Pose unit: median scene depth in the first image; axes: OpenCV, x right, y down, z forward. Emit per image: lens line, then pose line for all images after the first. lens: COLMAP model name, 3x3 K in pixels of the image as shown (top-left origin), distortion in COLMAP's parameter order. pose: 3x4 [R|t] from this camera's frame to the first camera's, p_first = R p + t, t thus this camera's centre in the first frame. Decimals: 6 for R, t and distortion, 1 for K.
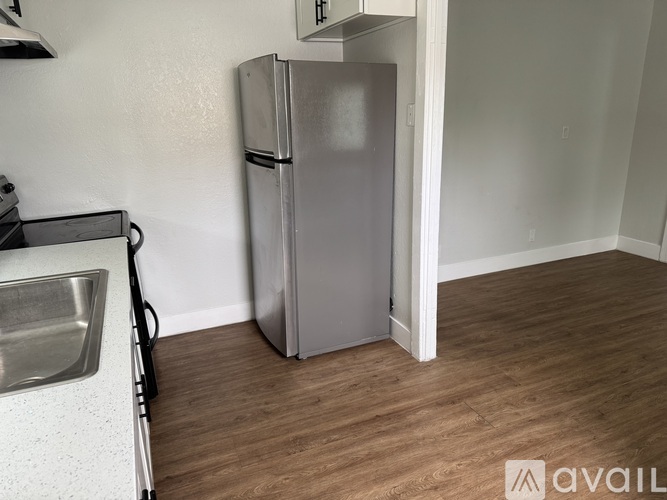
lens RADIAL K [[464.7, 0, 332.4], [0, 464.7, 251.8], [0, 0, 1]] dist [0.027014, -0.050265]
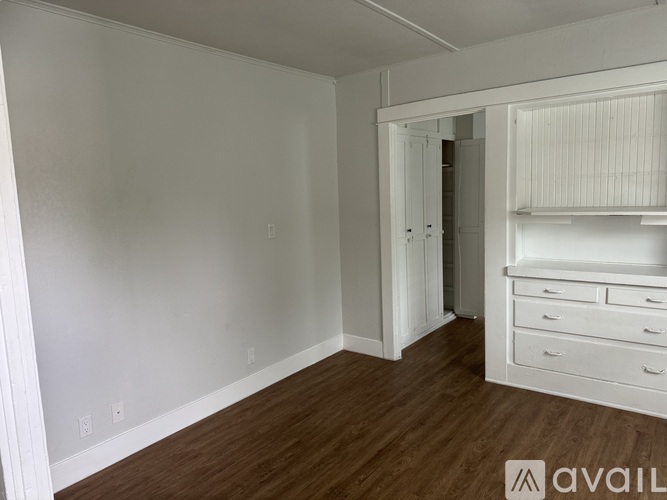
lens RADIAL K [[464.7, 0, 334.1], [0, 464.7, 250.1], [0, 0, 1]] dist [0.027014, -0.050265]
pose [[0.859958, -0.061867, 0.506600, 0.173640], [0.155921, 0.977015, -0.145363, -0.083660], [-0.485963, 0.203996, 0.849839, 0.232688]]
